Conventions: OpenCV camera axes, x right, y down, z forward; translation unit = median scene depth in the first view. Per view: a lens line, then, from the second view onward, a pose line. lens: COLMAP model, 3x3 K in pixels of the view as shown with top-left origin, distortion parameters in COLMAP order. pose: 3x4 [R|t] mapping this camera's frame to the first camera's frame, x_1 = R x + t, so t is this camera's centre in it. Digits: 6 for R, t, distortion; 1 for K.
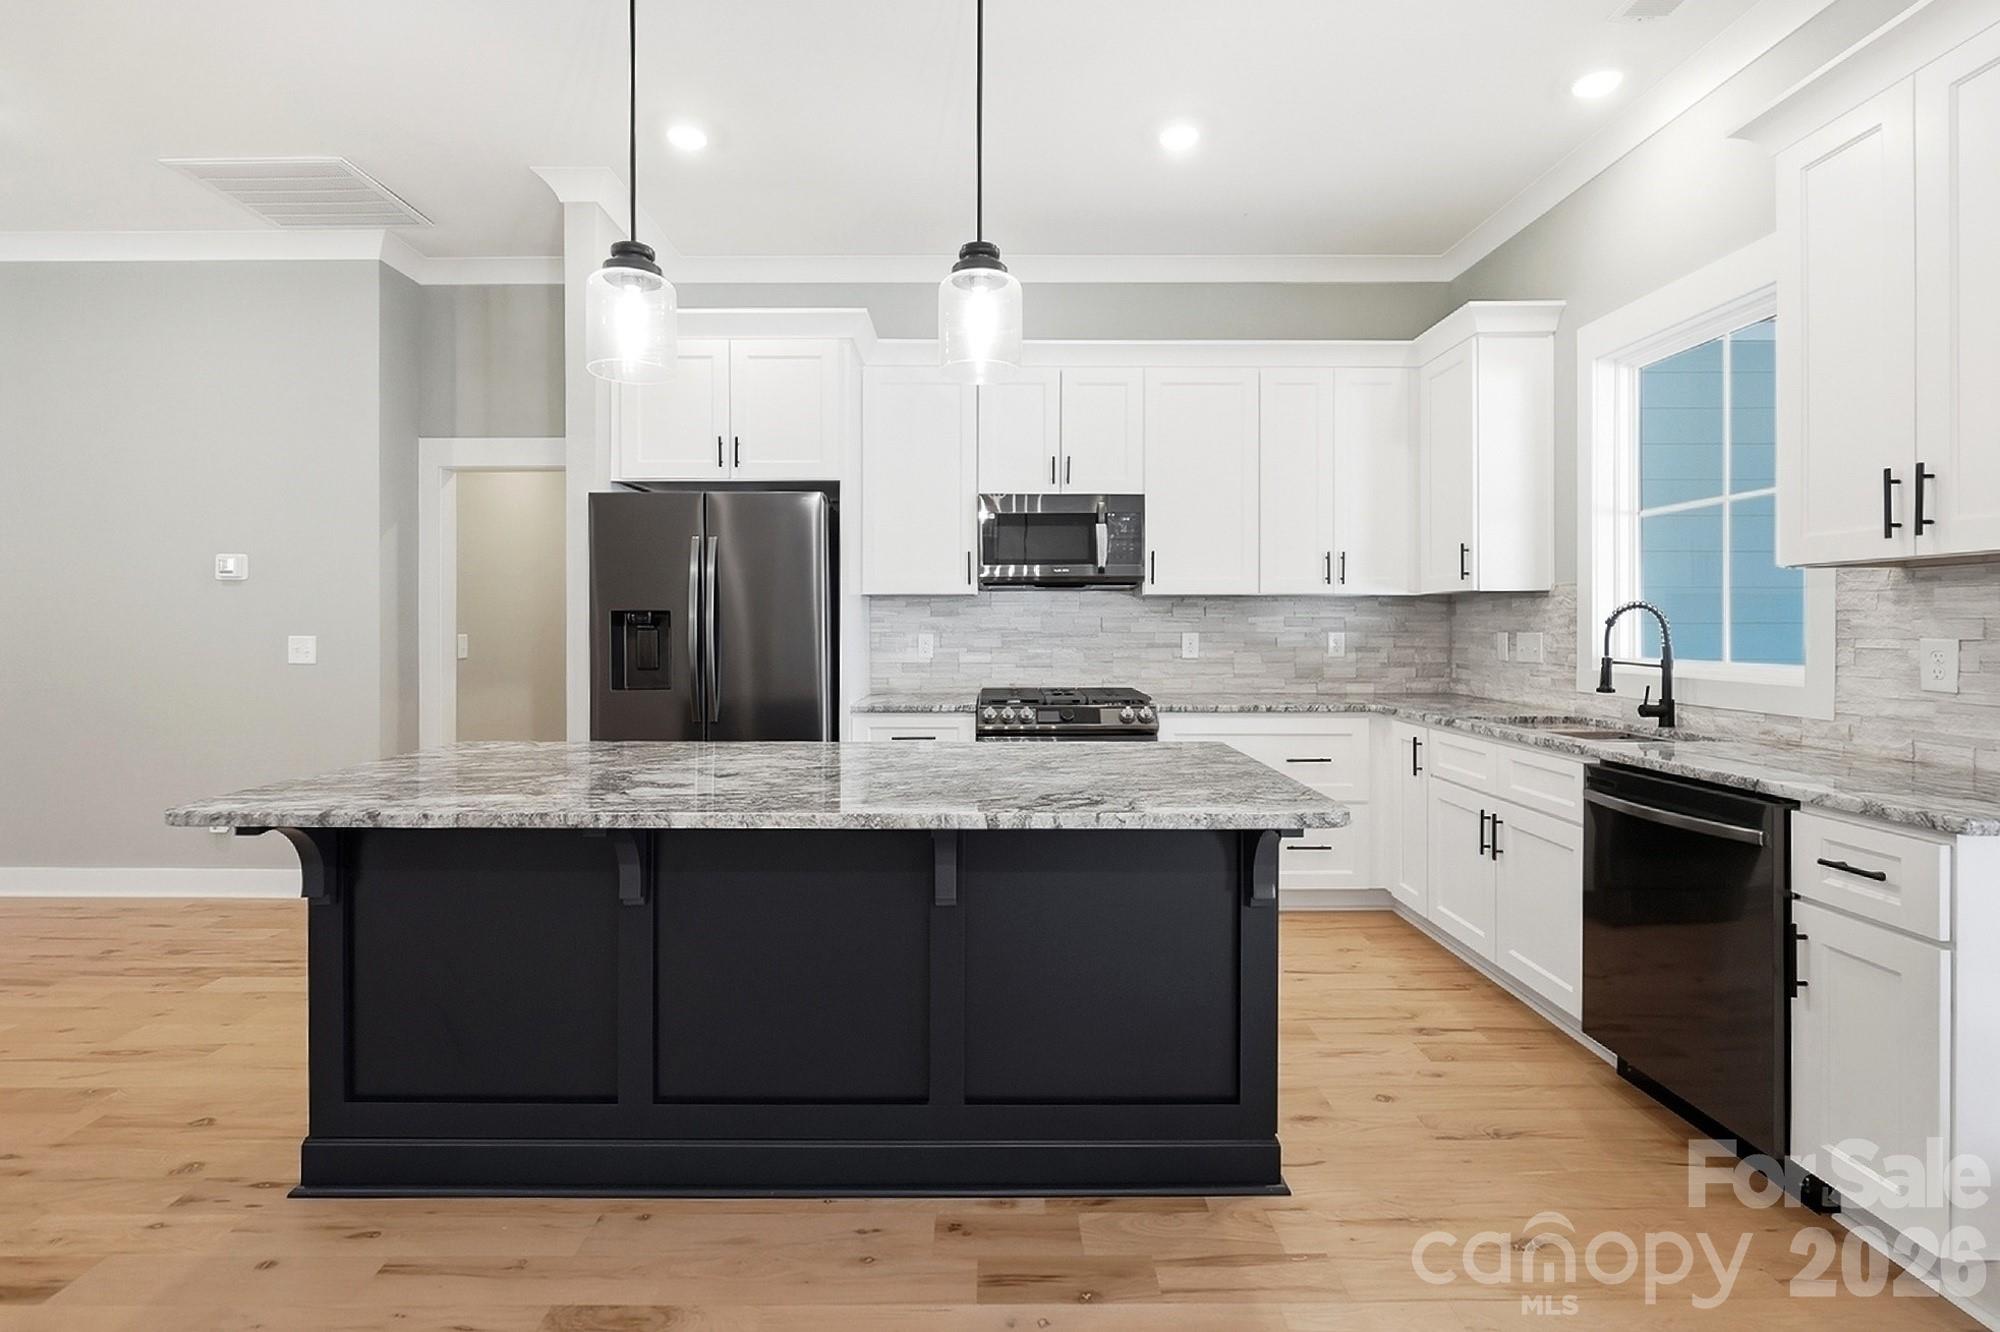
lens RADIAL K [[888.5, 0, 993.8], [0, 888.5, 630.5], [0, 0, 1]] dist [-0.001932, -0.000408]
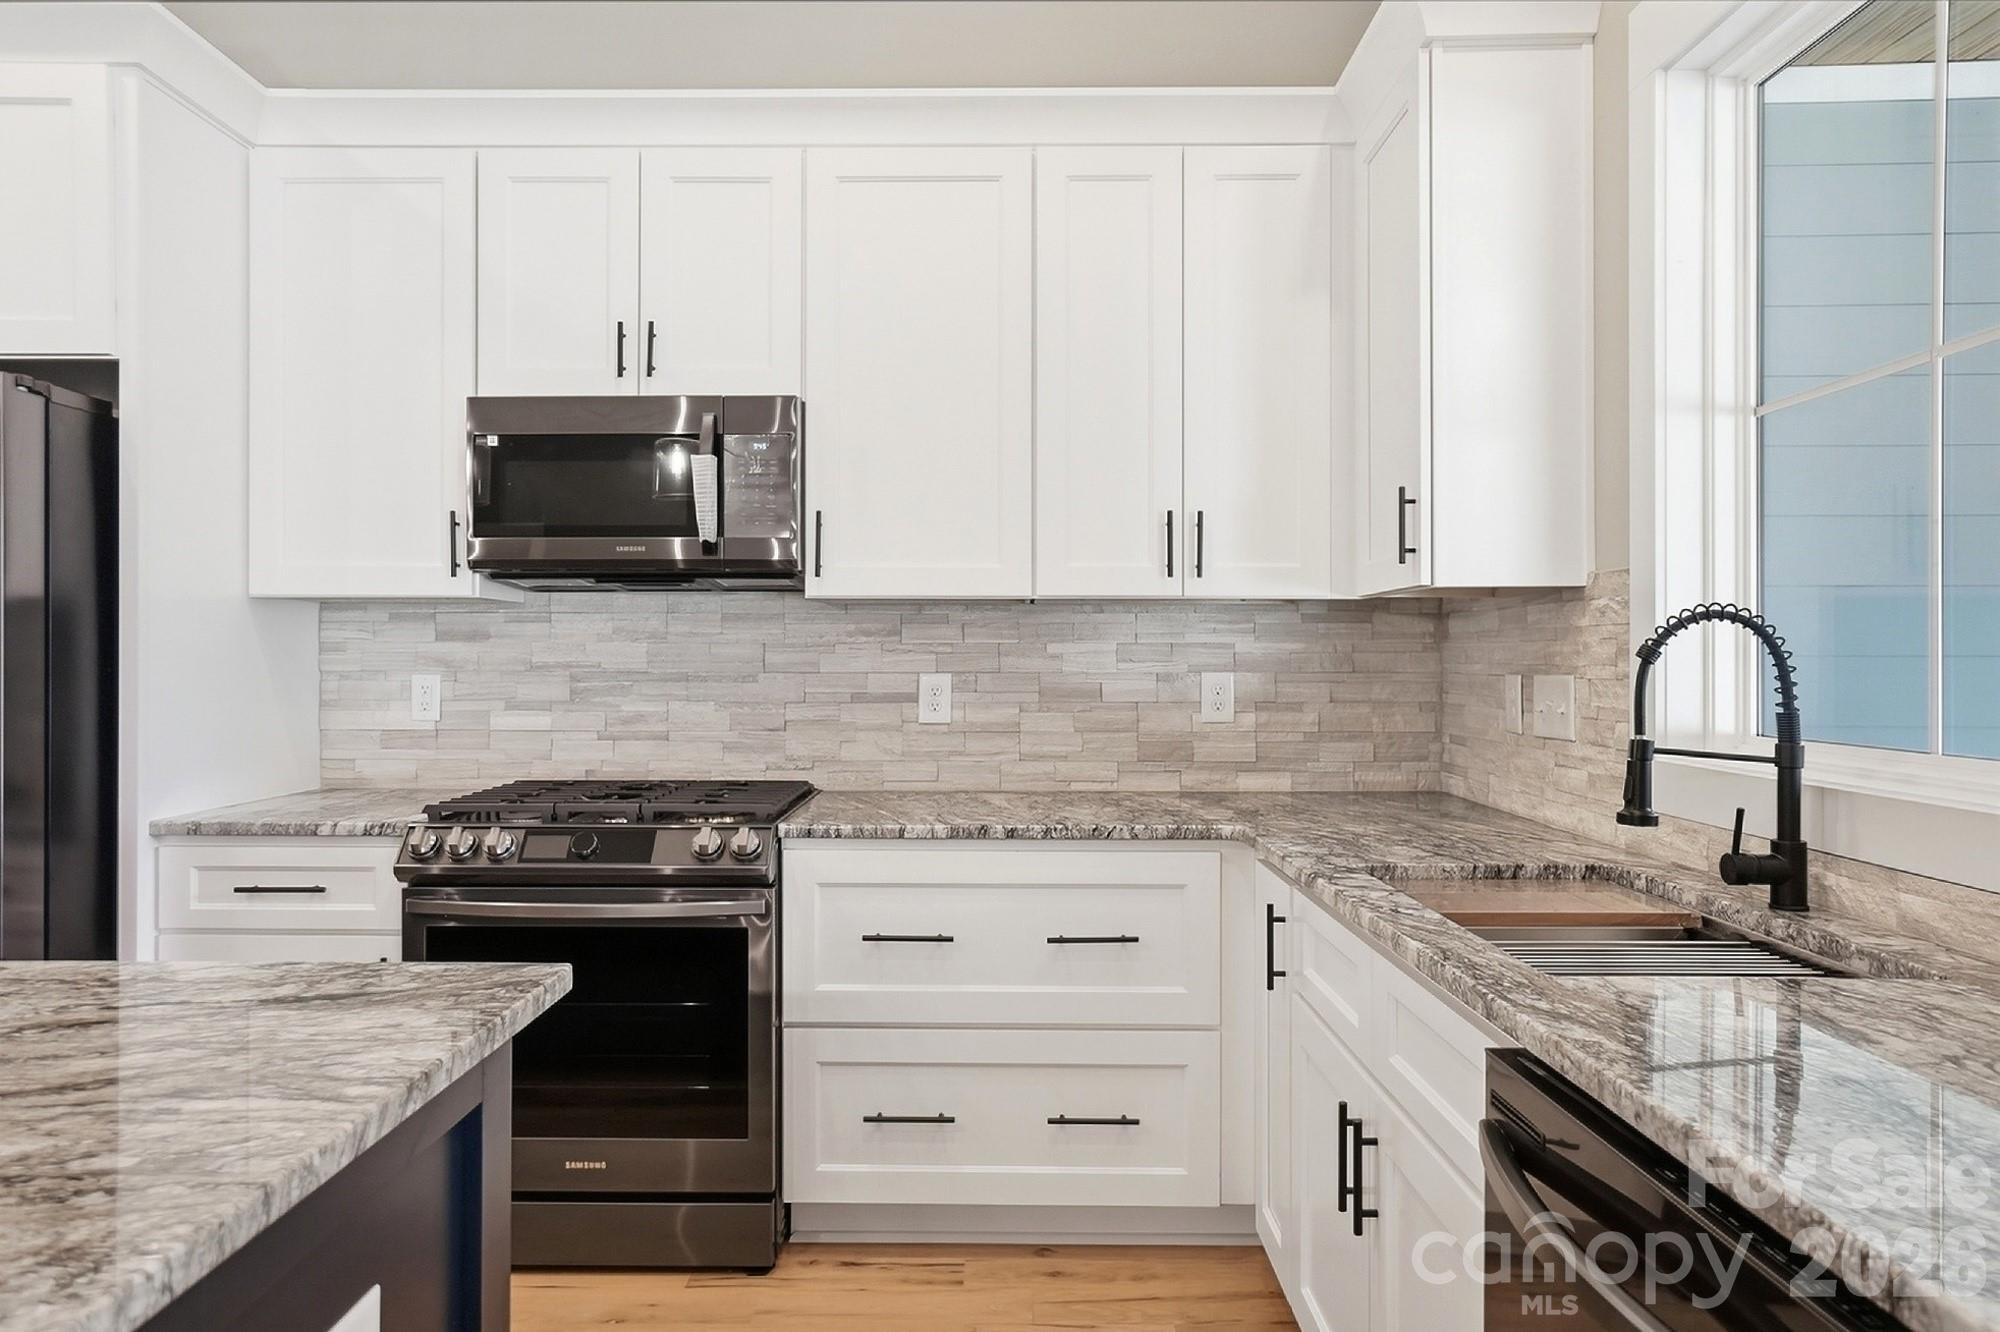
lens RADIAL K [[1236.6, 0, 989.2], [0, 1236.6, 657.7], [0, 0, 1]] dist [-0.002343, 0.001465]
pose [[0.999842, 0.001879, -0.017689, 0.310569], [-0.001993, 0.999977, -0.006439, -0.002311], [0.017677, 0.006473, 0.999823, 0.328364]]
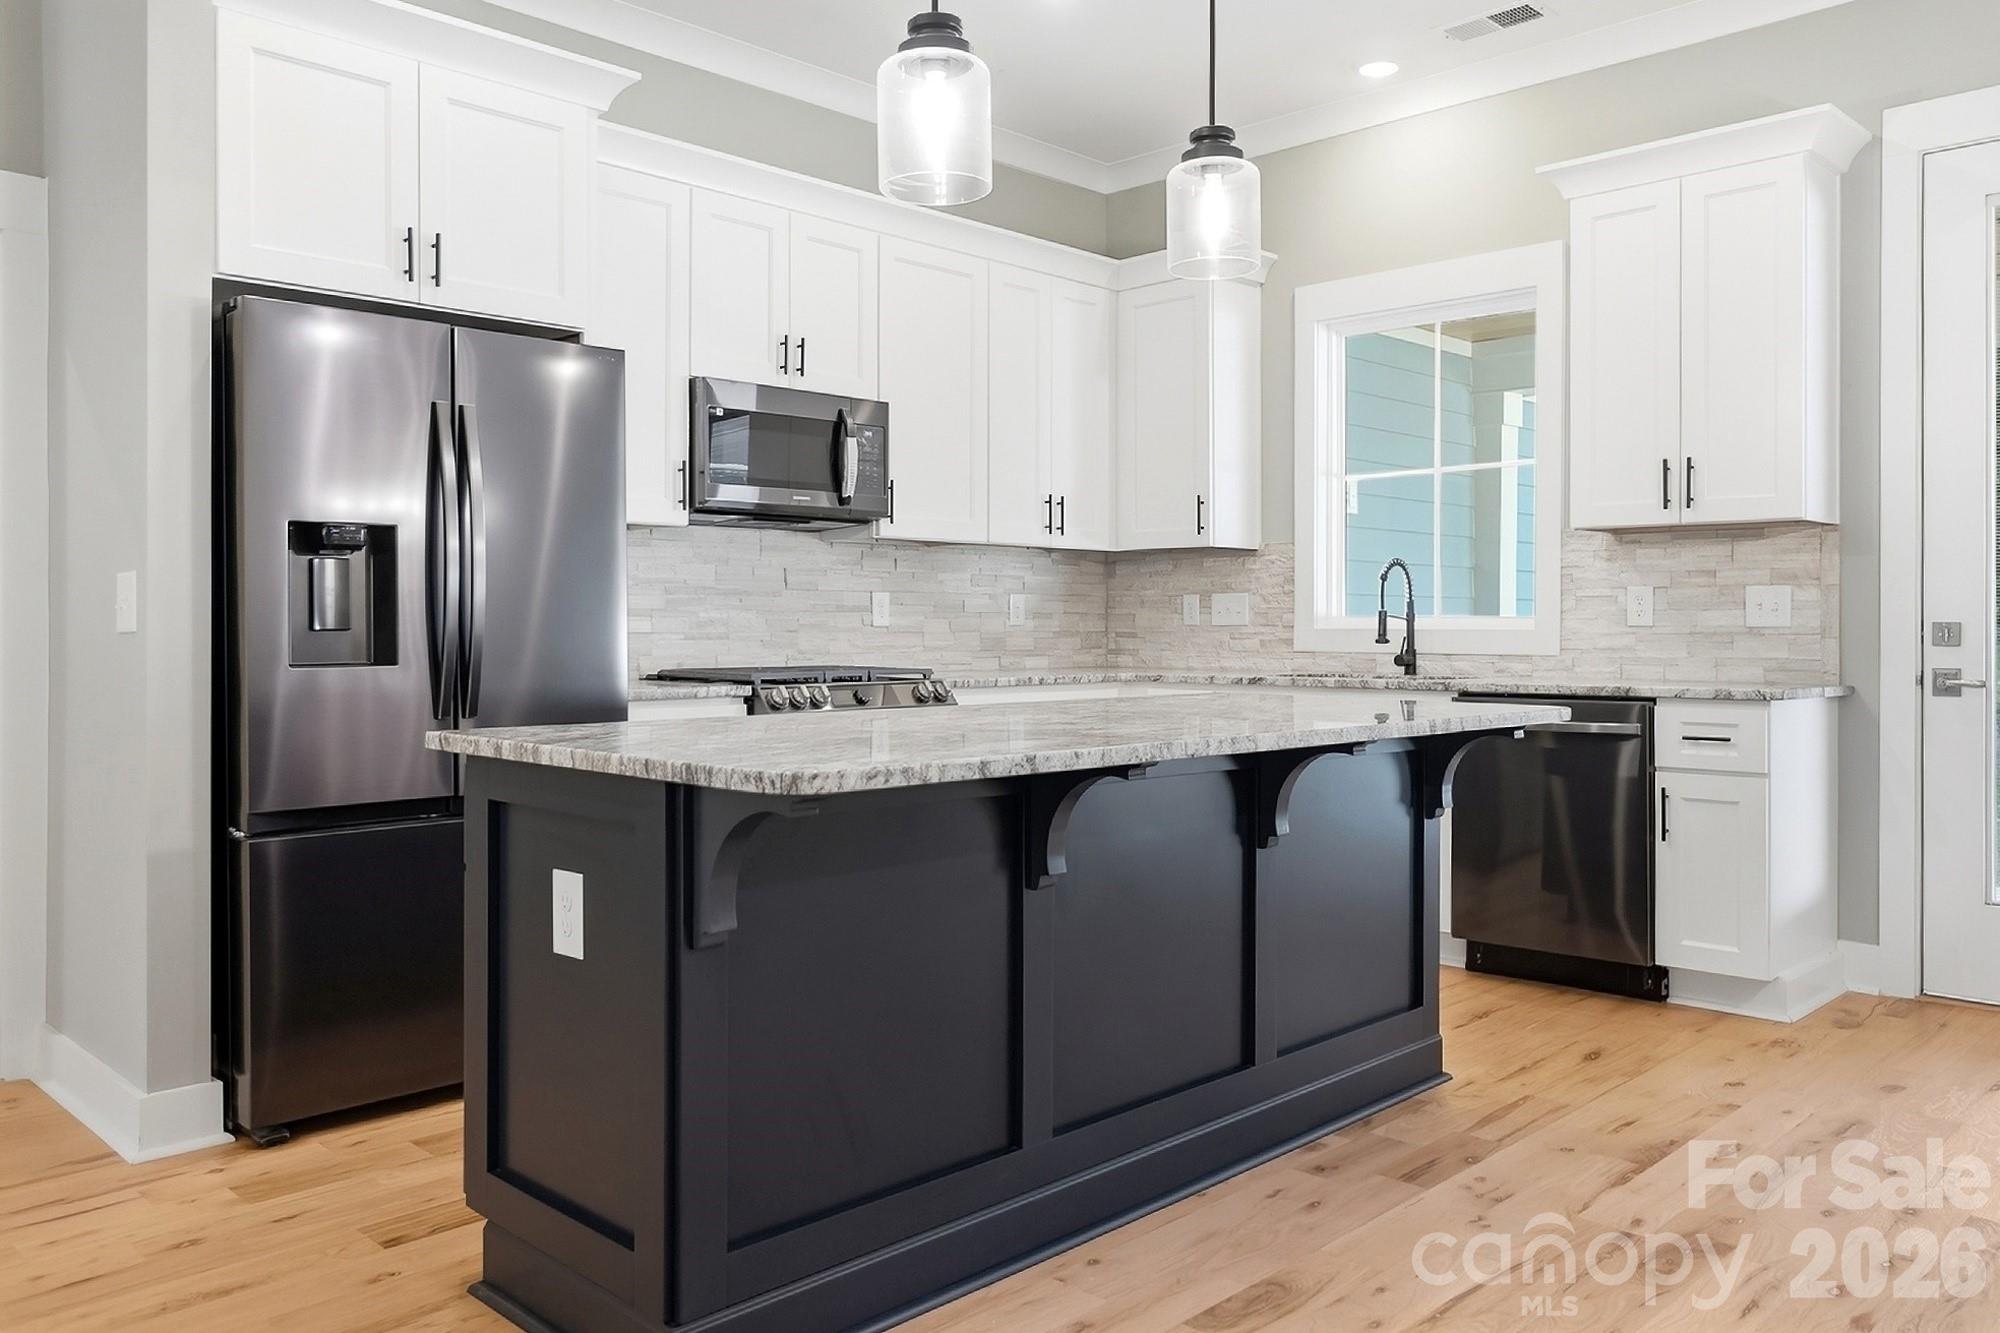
lens RADIAL K [[1496.3, 0, 996.2], [0, 1496.3, 626.9], [0, 0, 1]] dist [0.003366, 0.002471]
pose [[0.704630, 0.000916, 0.709575, -0.708280], [0.002625, 0.999989, -0.003897, 0.043466], [-0.709570, 0.004608, 0.704619, 0.048964]]
